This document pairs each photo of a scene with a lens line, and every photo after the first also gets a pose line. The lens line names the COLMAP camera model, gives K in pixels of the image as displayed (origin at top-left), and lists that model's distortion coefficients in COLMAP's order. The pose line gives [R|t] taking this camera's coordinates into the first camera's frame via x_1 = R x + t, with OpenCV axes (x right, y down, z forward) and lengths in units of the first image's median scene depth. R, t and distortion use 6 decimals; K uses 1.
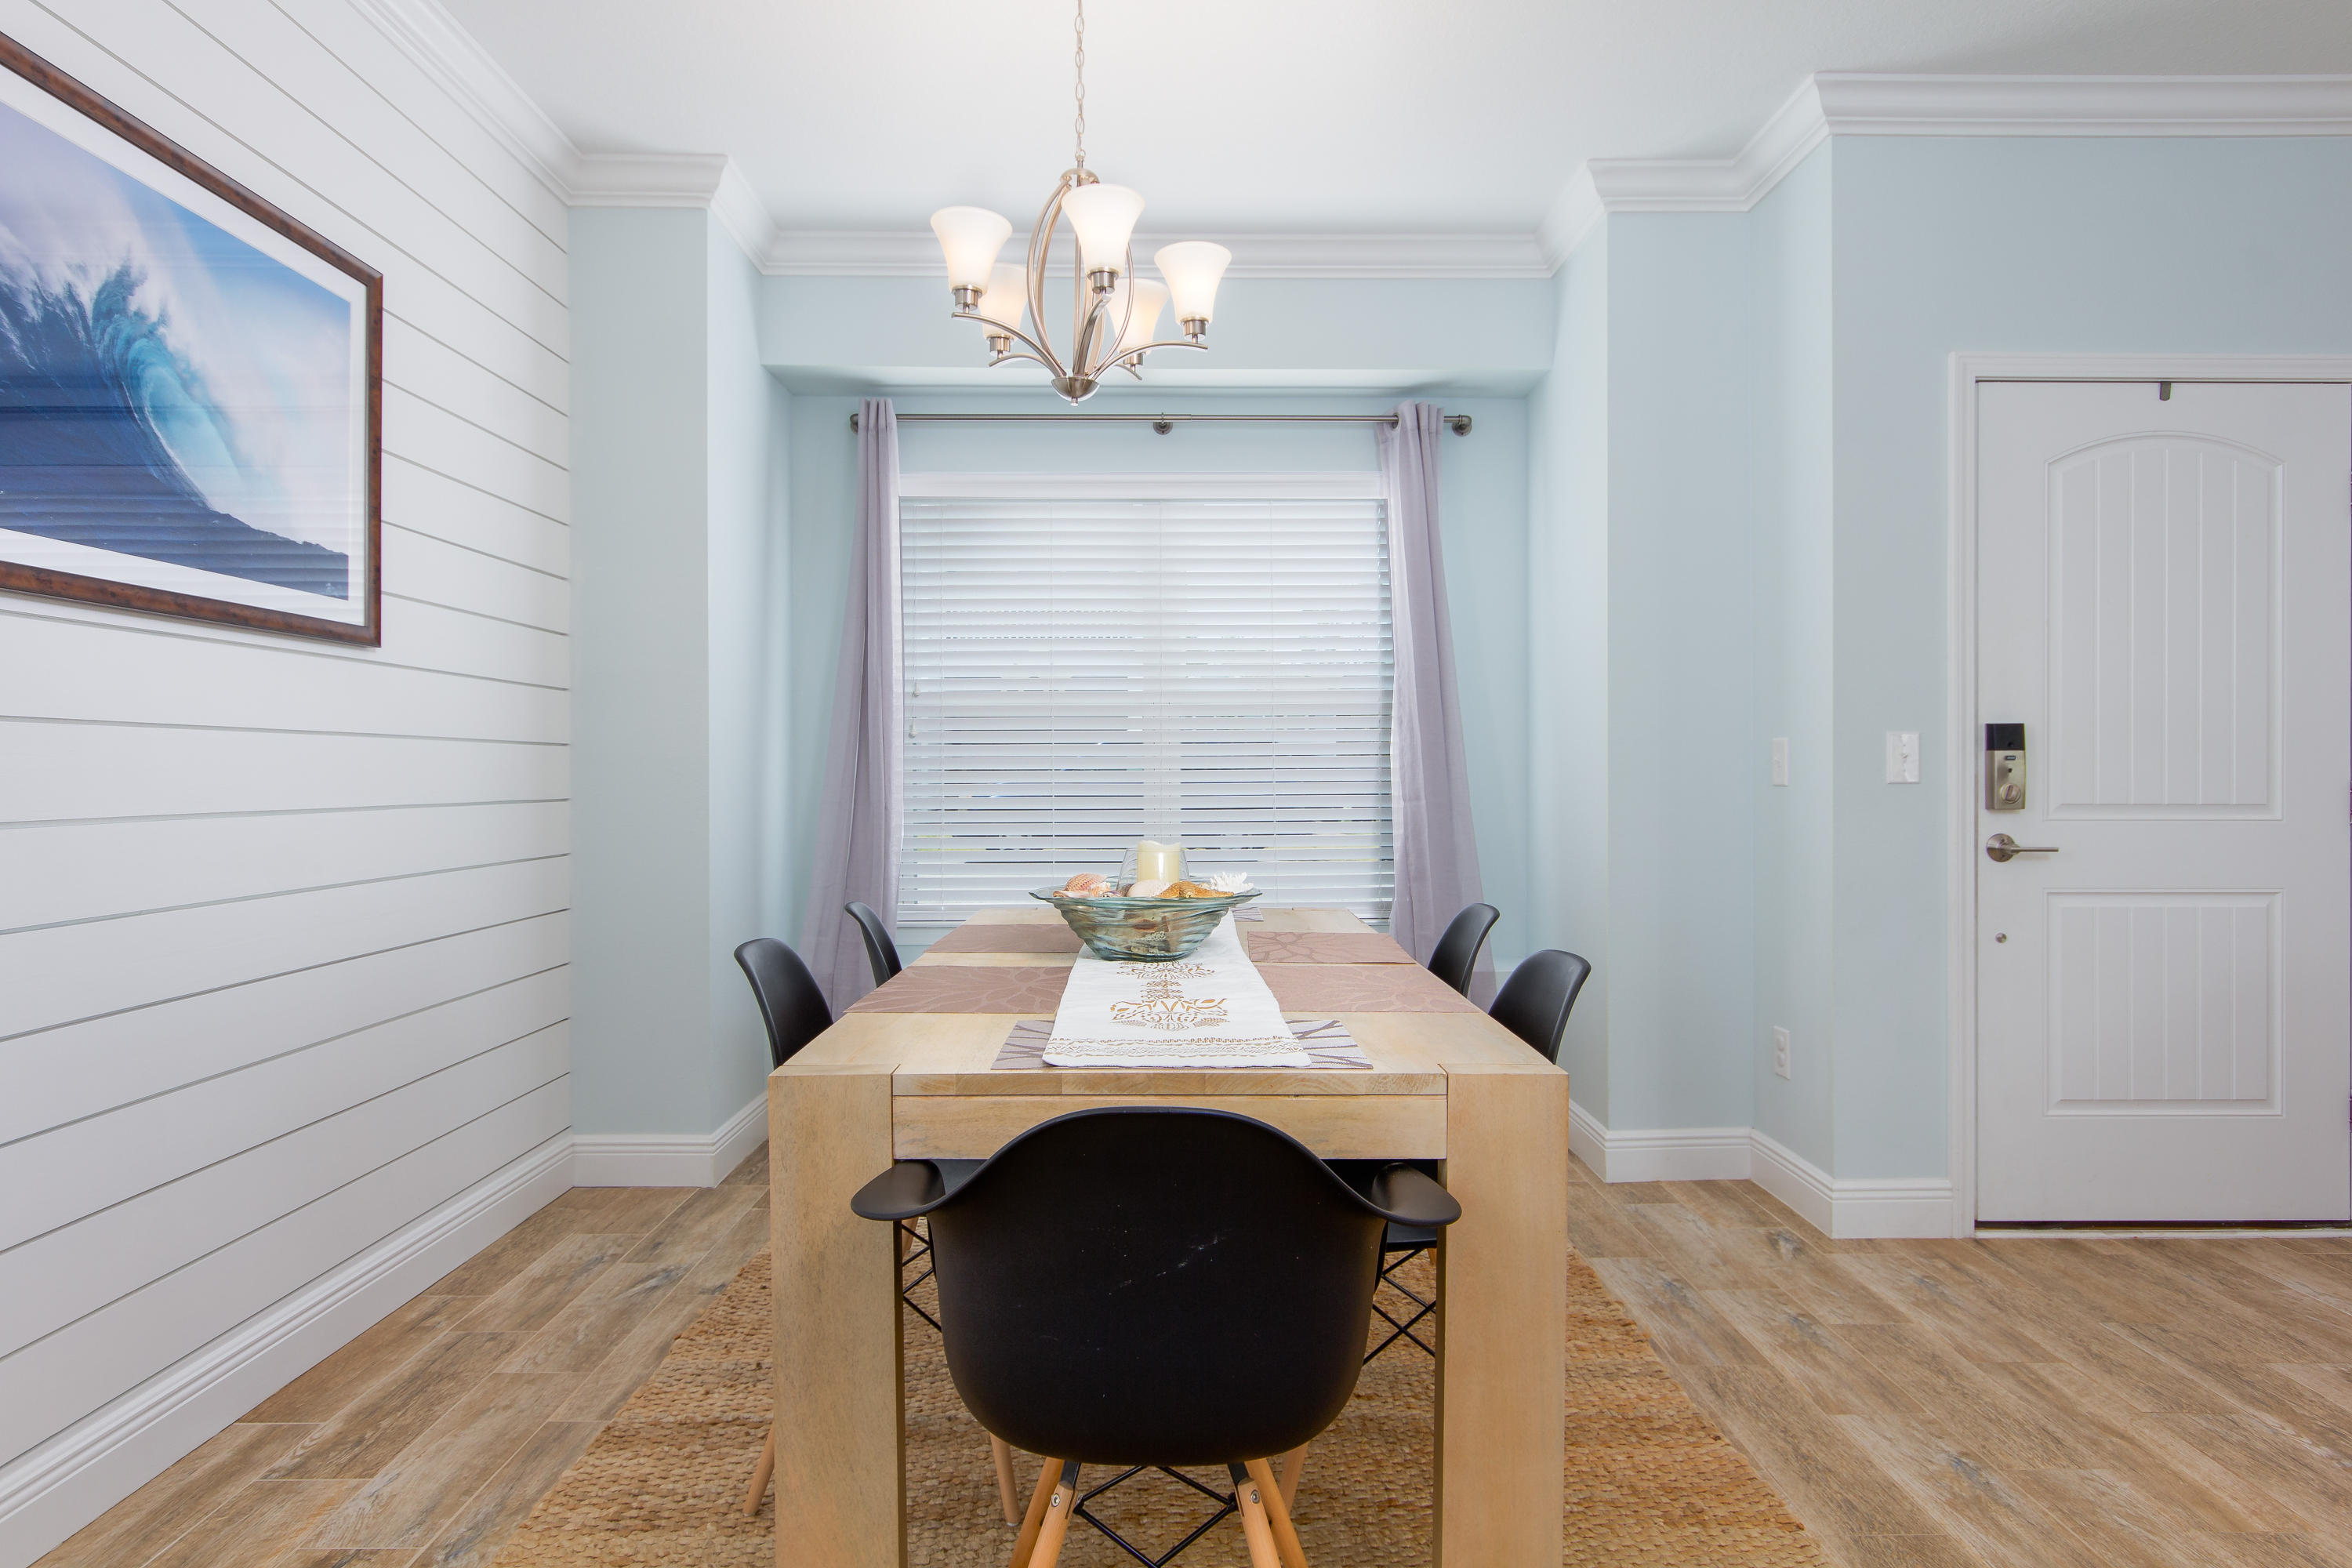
lens RADIAL K [[1359.6, 0, 1178.6], [0, 1359.6, 762.7], [0, 0, 1]] dist [0.003735, 0.004018]
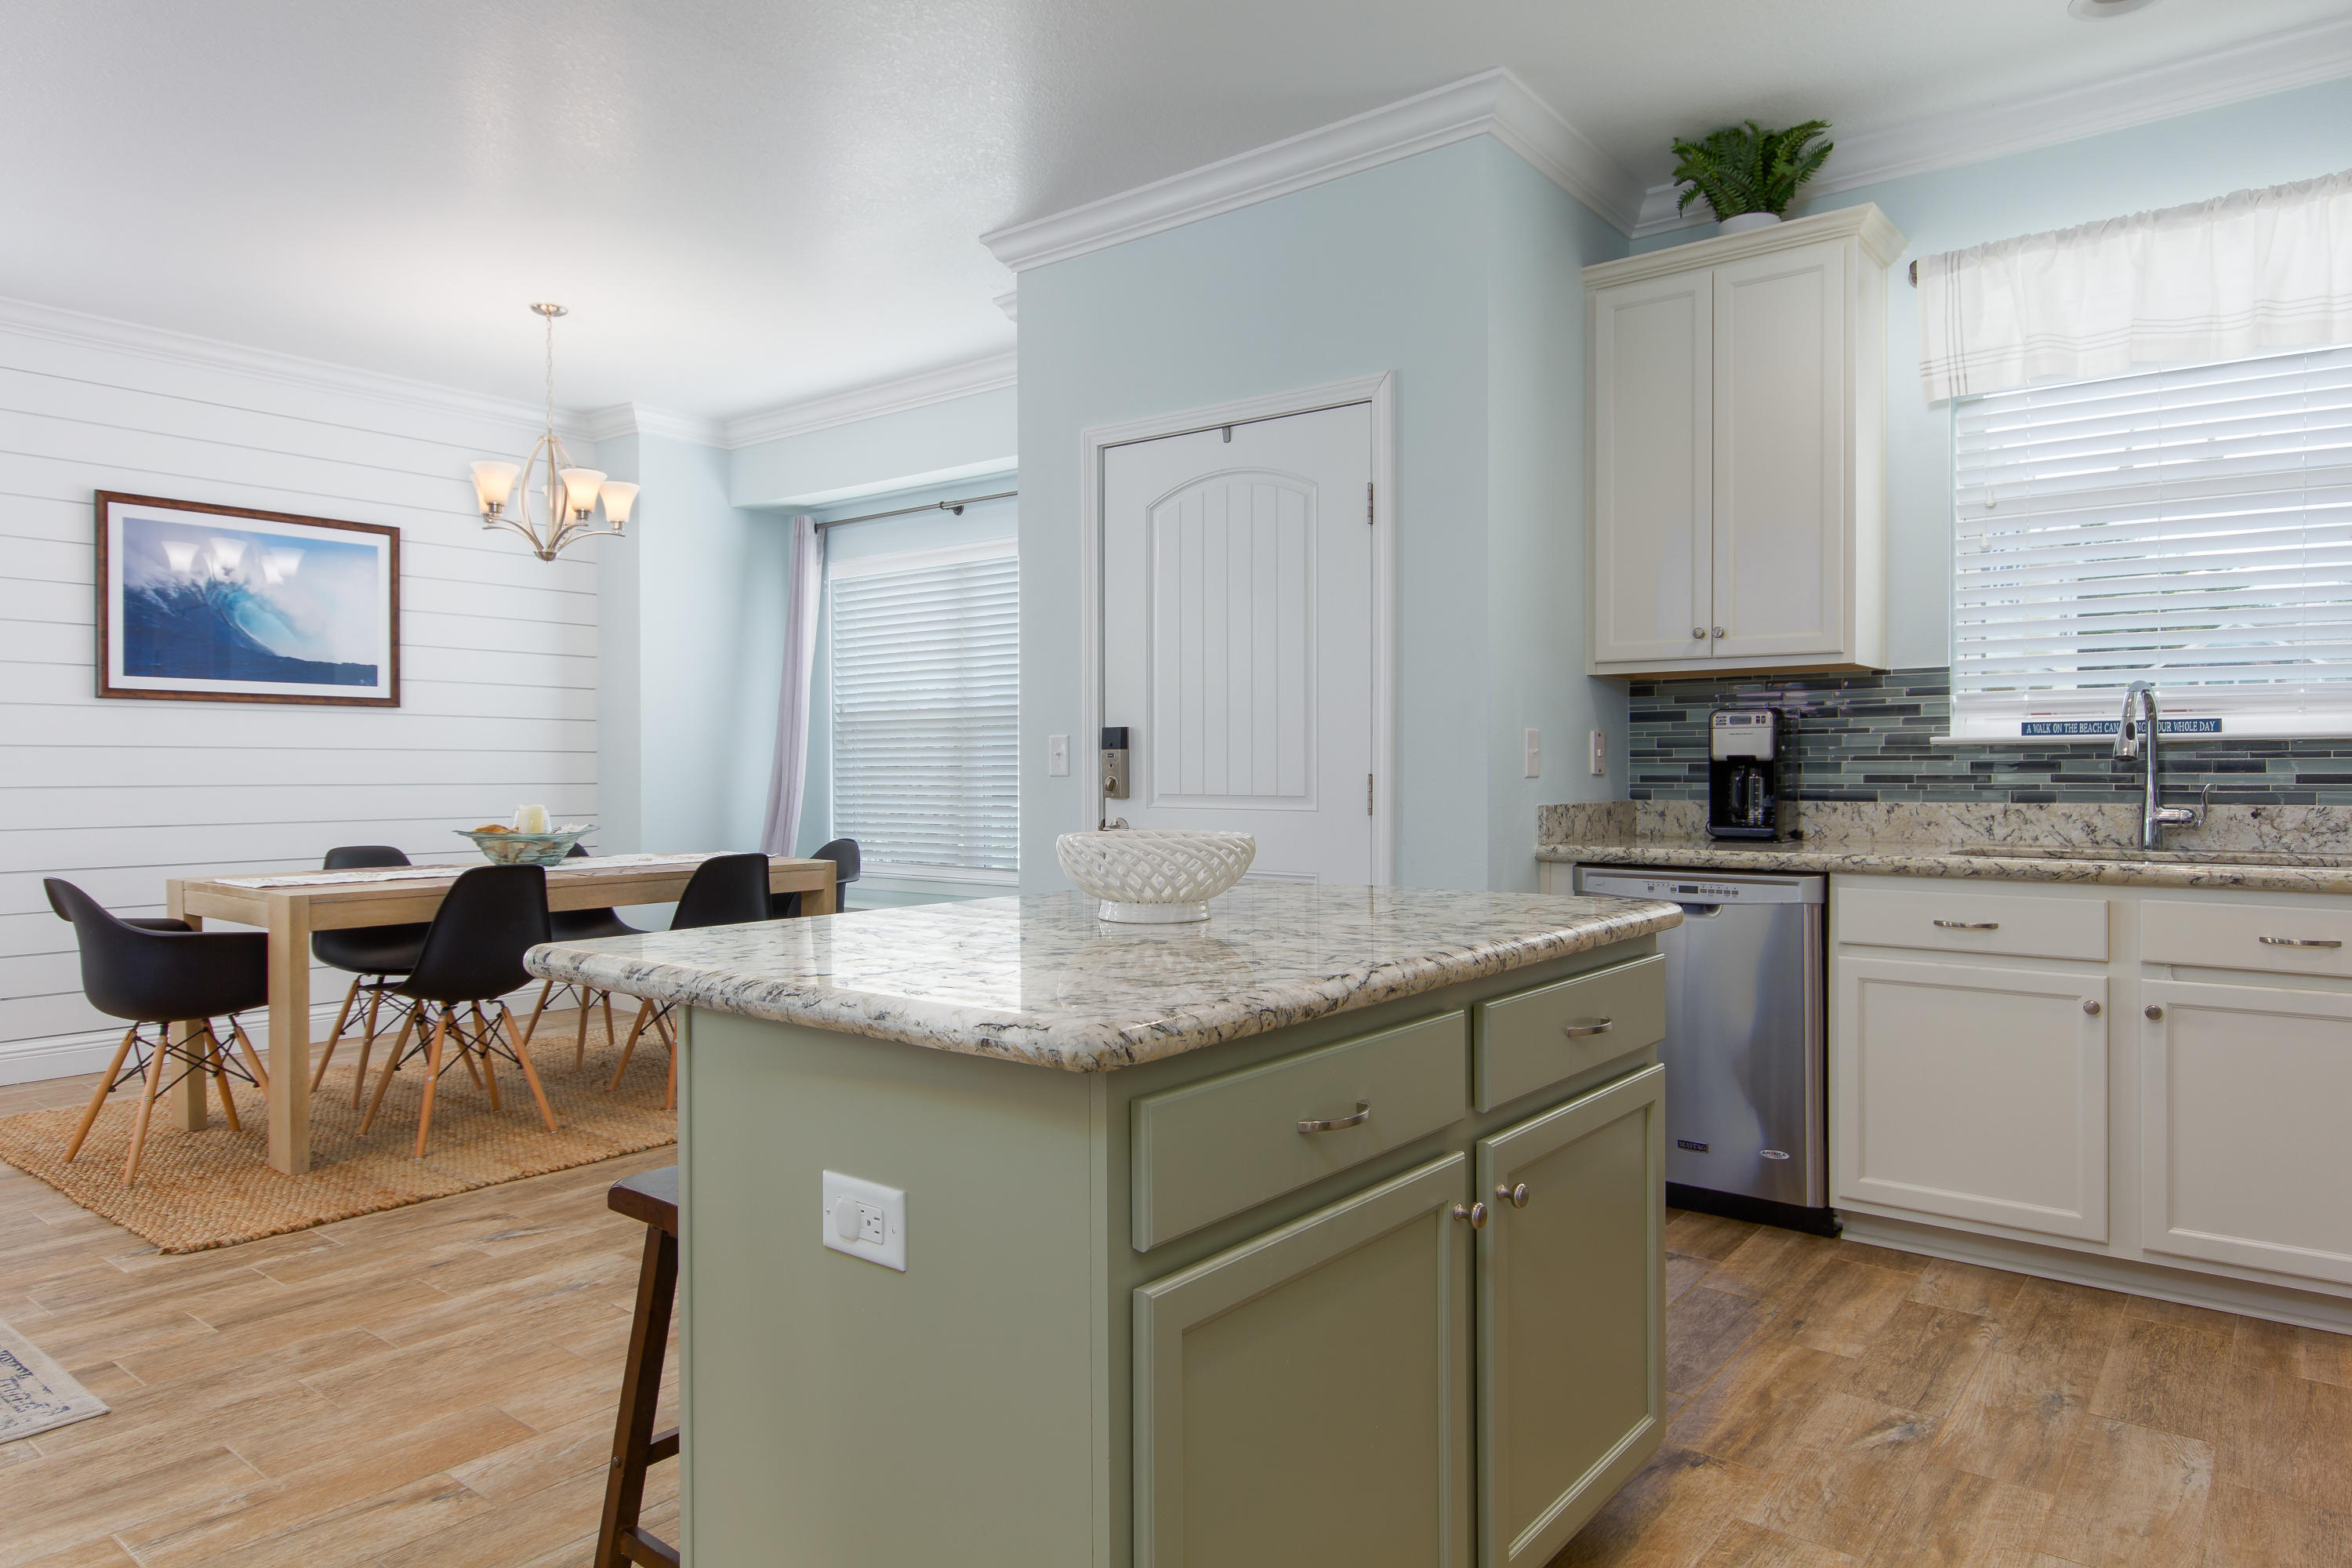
lens RADIAL K [[1470.3, 0, 1187.7], [0, 1470.3, 777.2], [0, 0, 1]] dist [0.010469, -0.001905]
pose [[0.771038, 0.004514, -0.636773, 1.785451], [0.006713, 0.999862, 0.015217, -0.004450], [0.636754, -0.016007, 0.770901, 0.027671]]
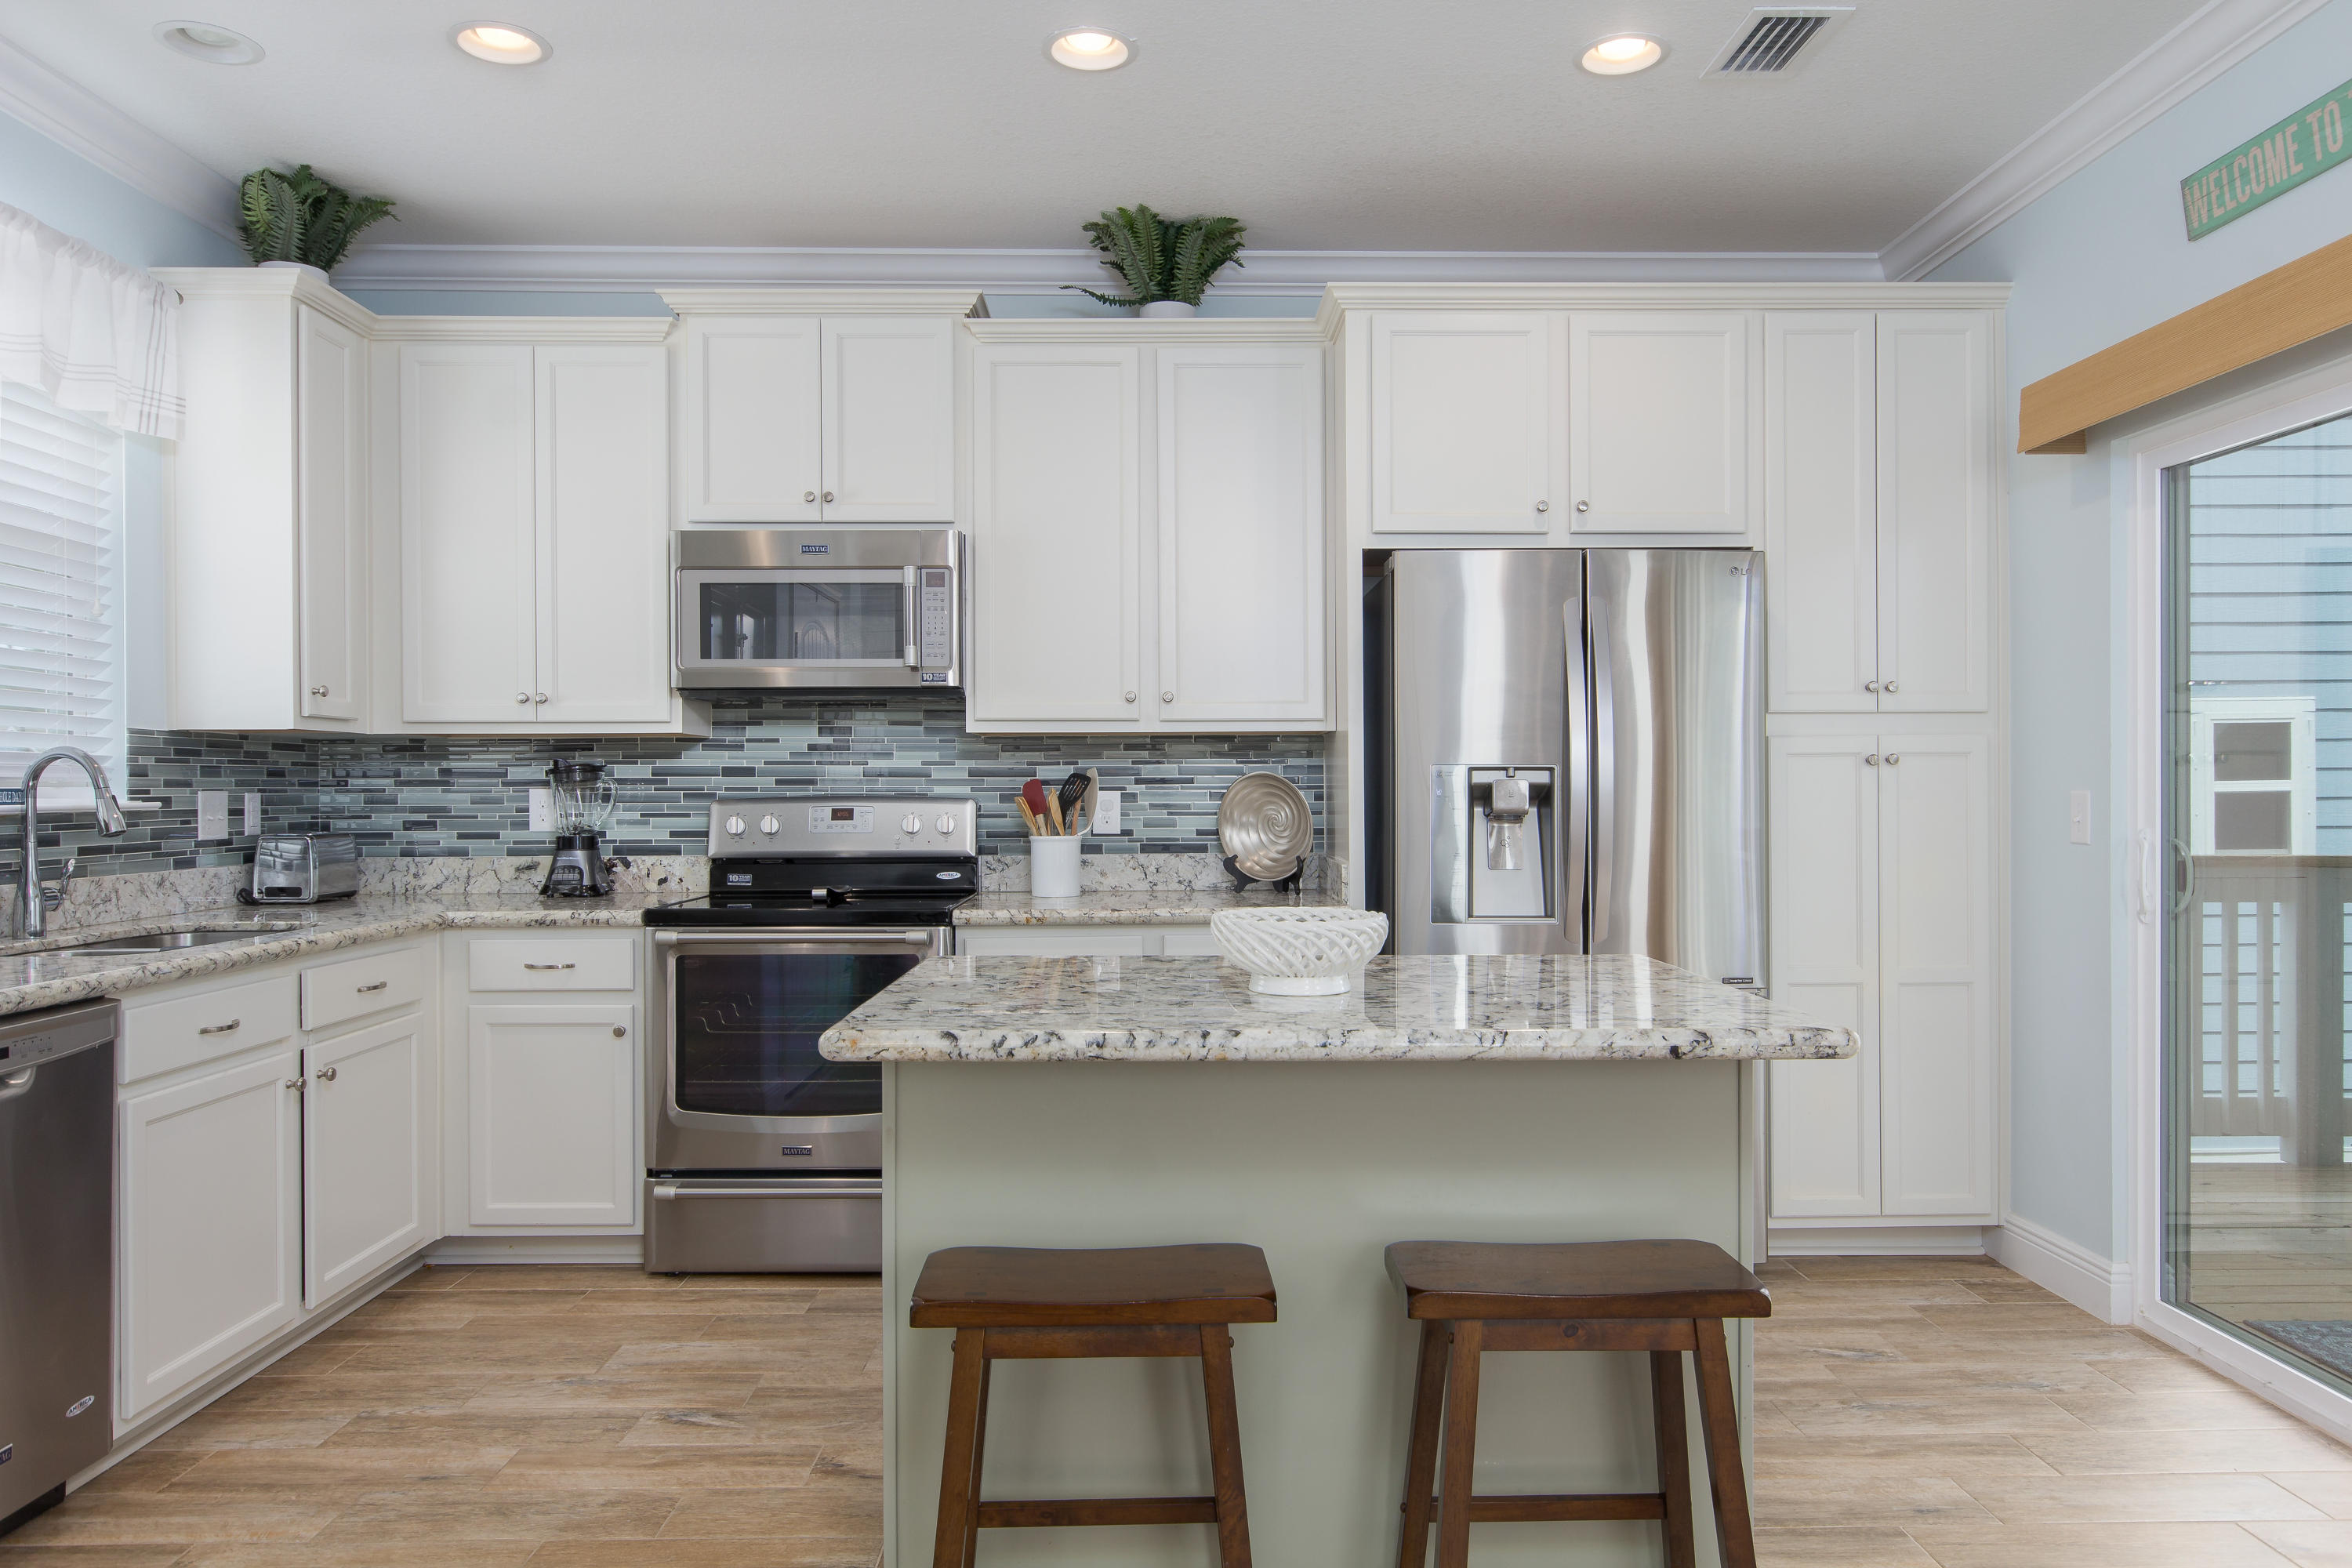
lens RADIAL K [[1588.2, 0, 1189.4], [0, 1588.2, 795.9], [0, 0, 1]] dist [-0.005058, 0.005113]
pose [[0.008942, -0.002618, 0.999957, 0.427190], [-0.004517, 0.999986, 0.002658, -0.031307], [-0.999950, -0.004540, 0.008930, 0.638710]]
